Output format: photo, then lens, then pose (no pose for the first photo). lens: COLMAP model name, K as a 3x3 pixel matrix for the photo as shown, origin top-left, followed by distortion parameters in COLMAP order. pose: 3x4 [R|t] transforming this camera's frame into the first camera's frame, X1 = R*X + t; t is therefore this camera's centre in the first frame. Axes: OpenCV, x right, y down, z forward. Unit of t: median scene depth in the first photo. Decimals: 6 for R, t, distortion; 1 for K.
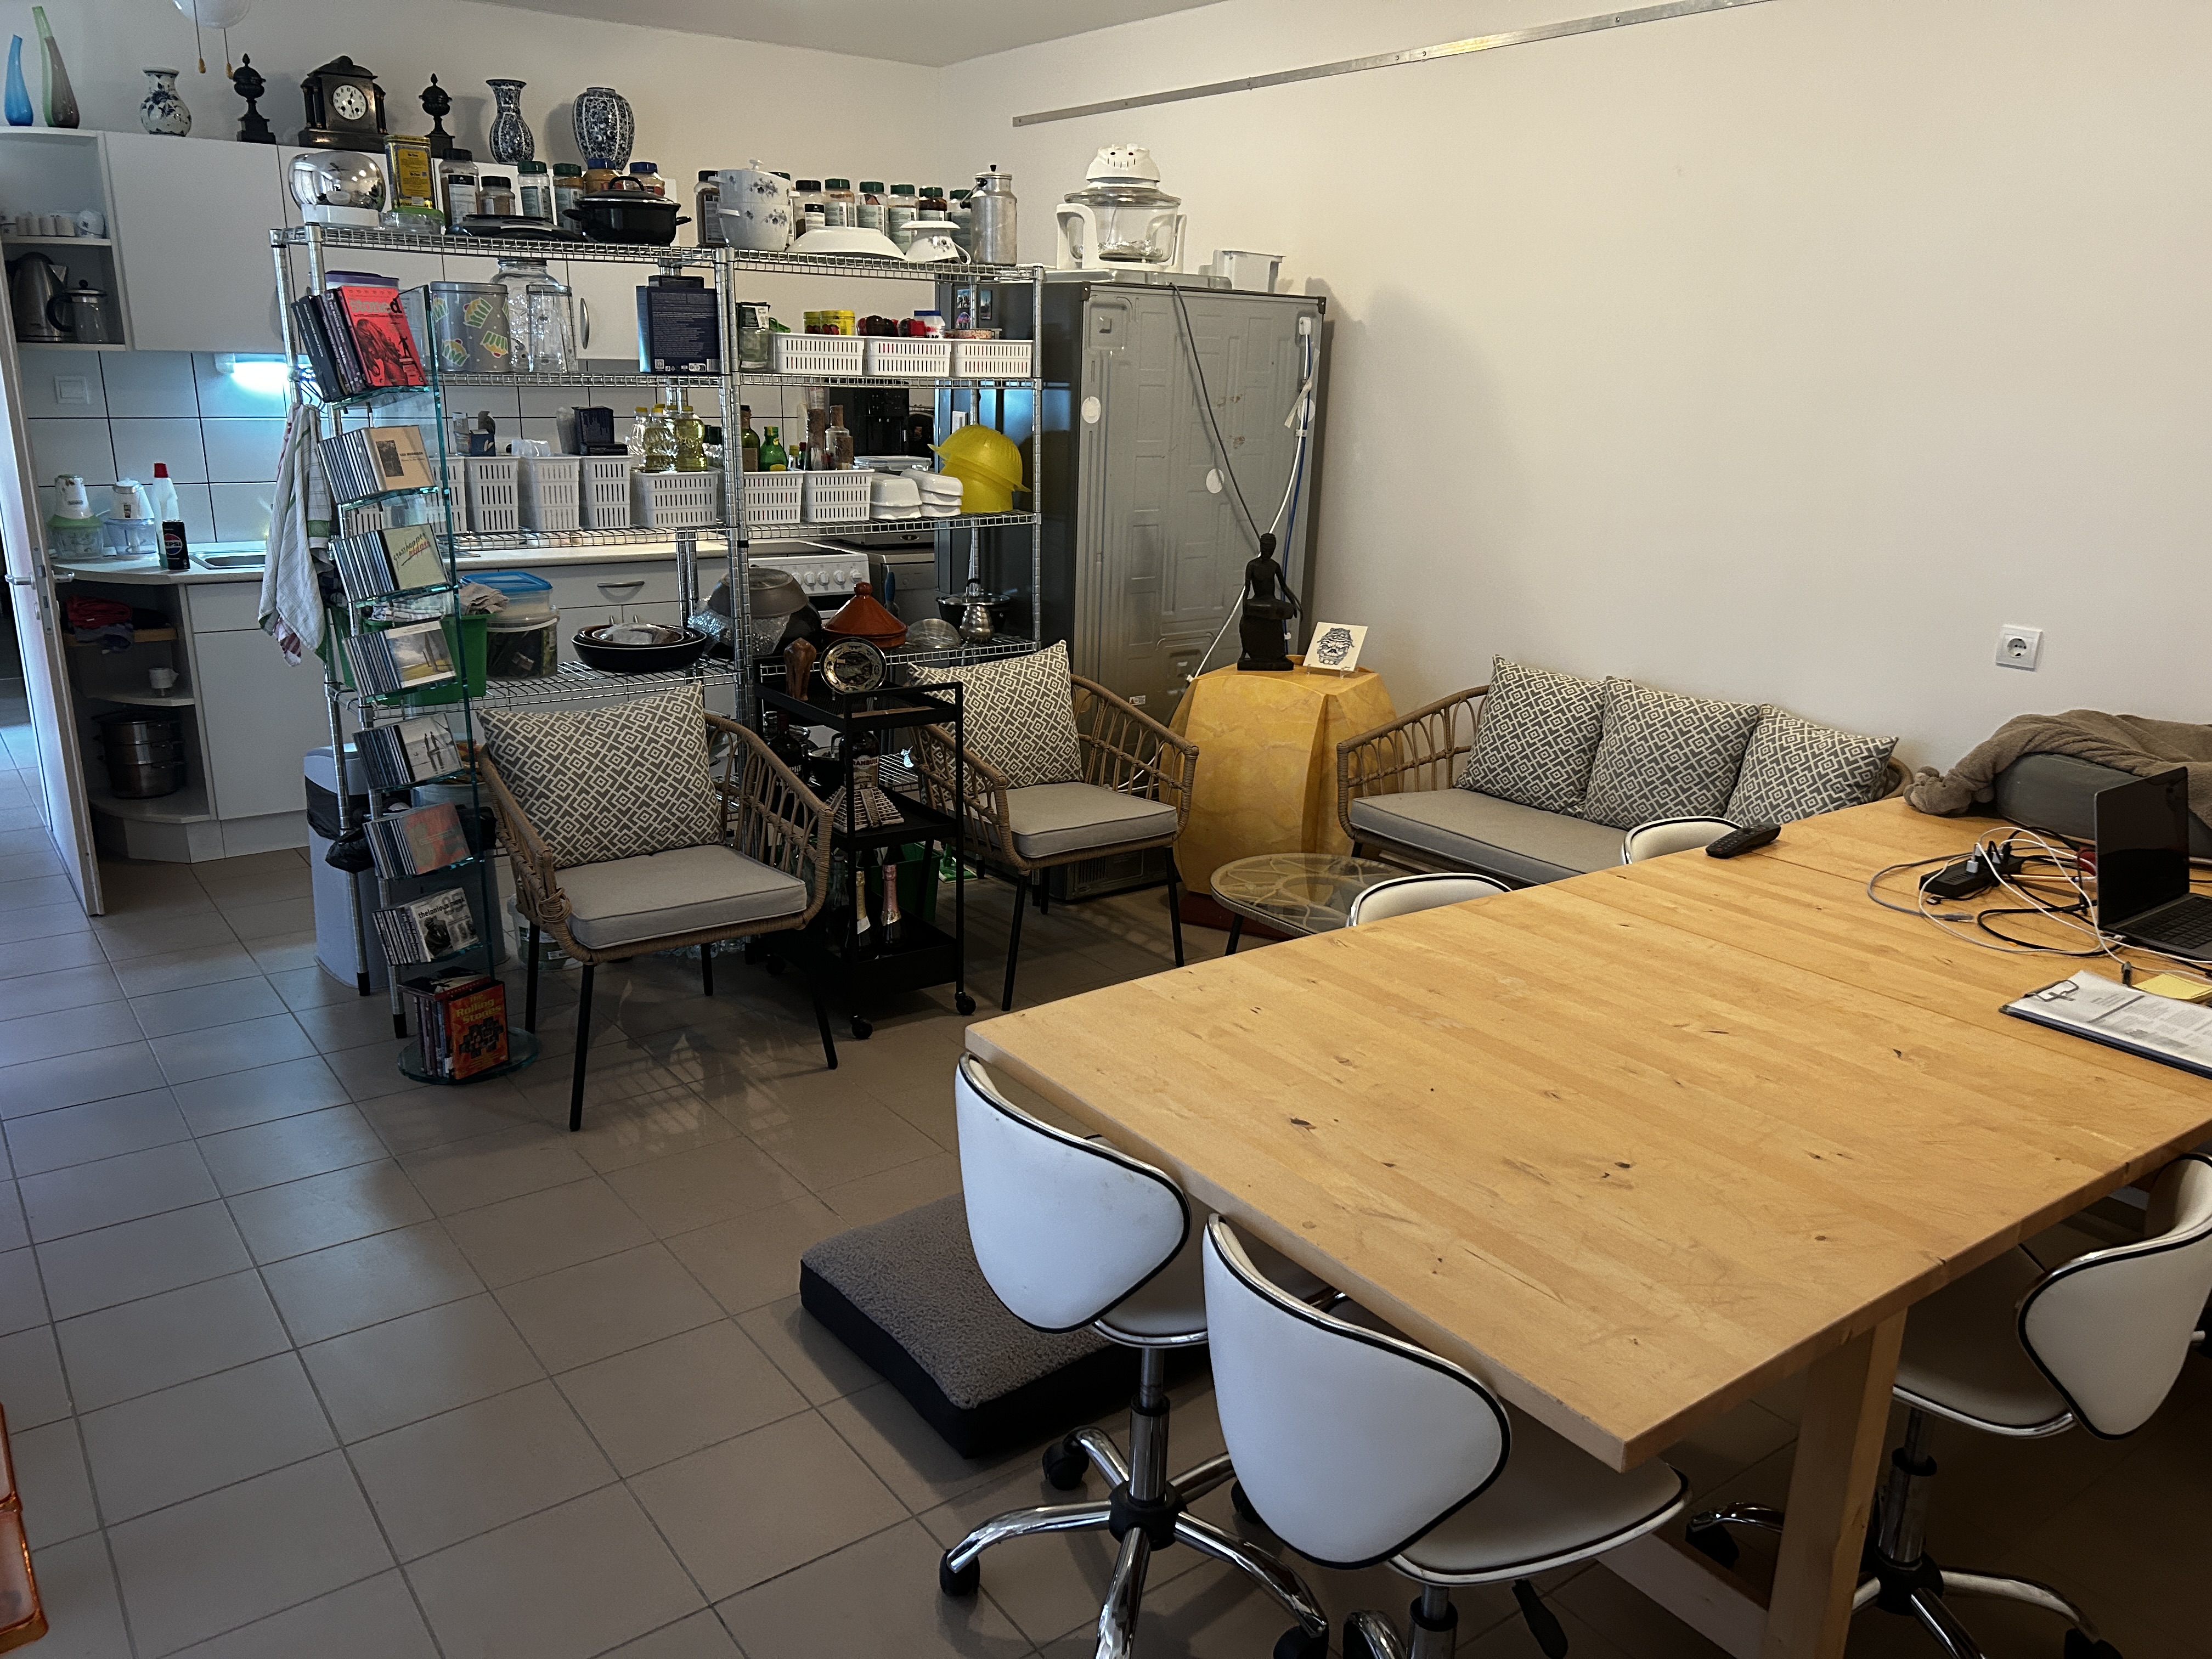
lens RADIAL K [[1666.0, 0, 1099.4], [0, 1666.0, 837.3], [0, 0, 1]] dist [0.114395, -0.154290]
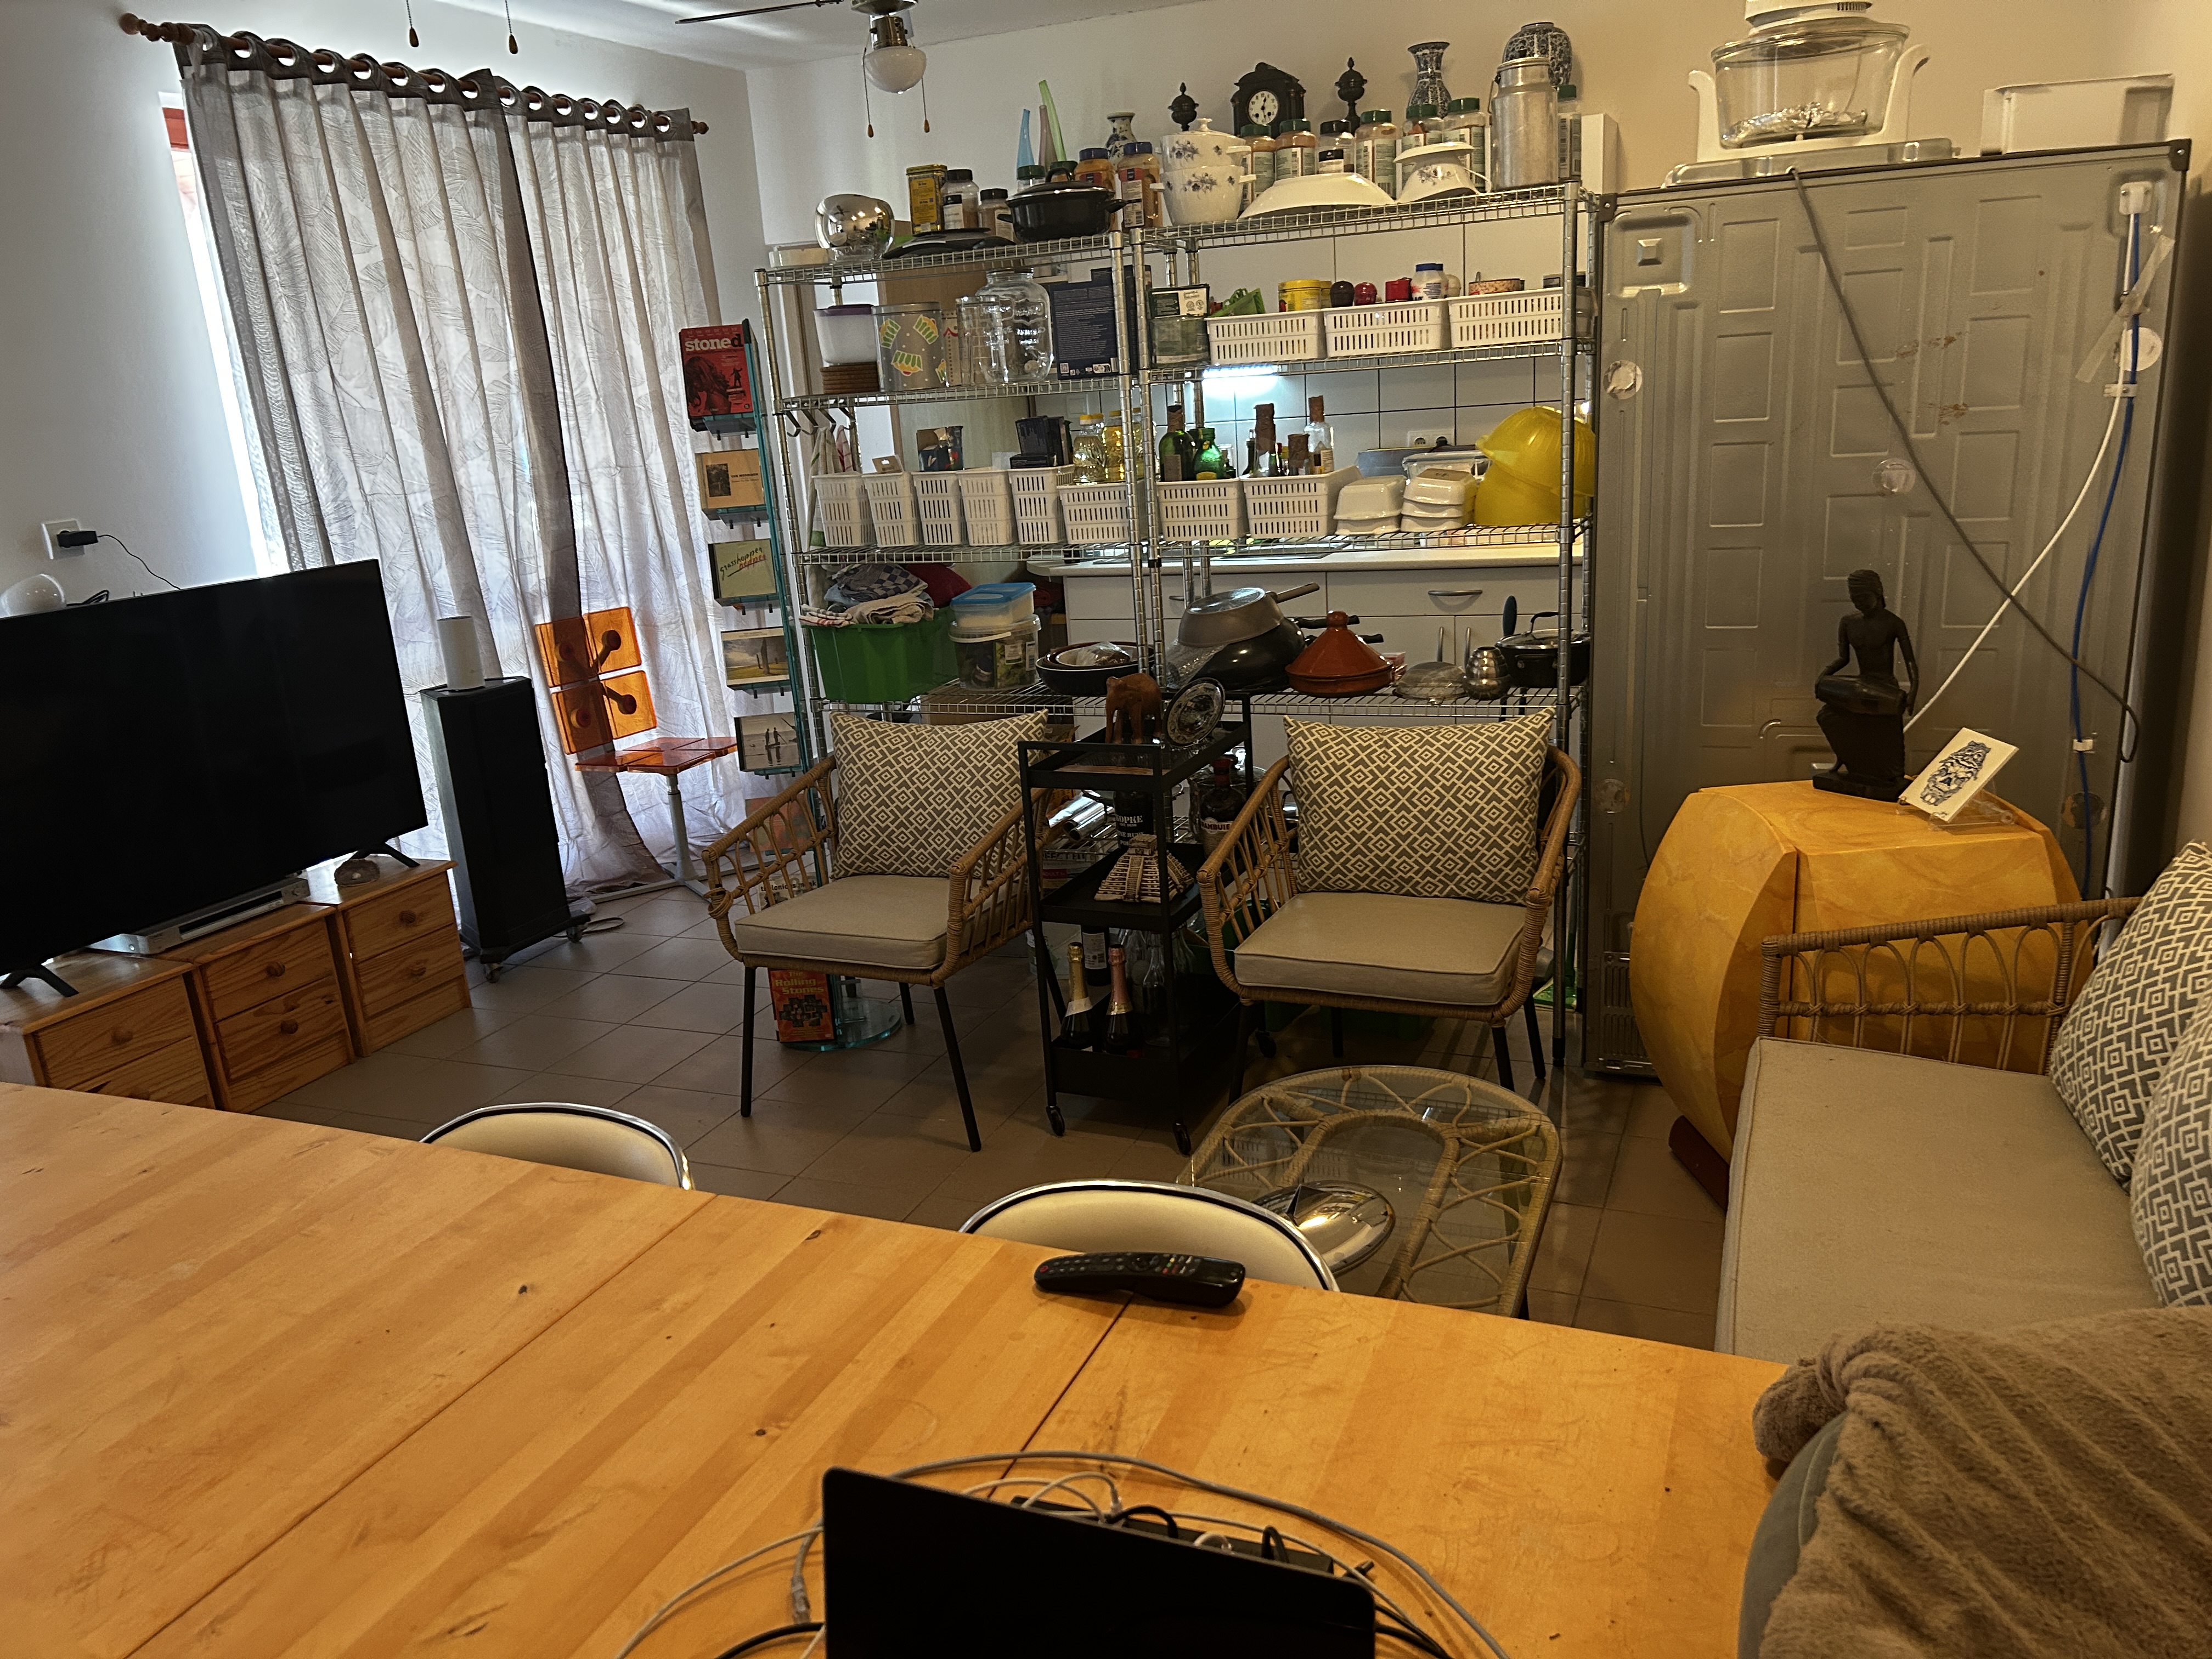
lens RADIAL K [[1666.0, 0, 1099.4], [0, 1666.0, 837.3], [0, 0, 1]] dist [0.114395, -0.154290]
pose [[0.505223, 0.178315, -0.844366, 0.560047], [-0.160437, 0.980771, 0.111124, -0.127750], [0.847944, 0.079326, 0.524116, 0.531287]]
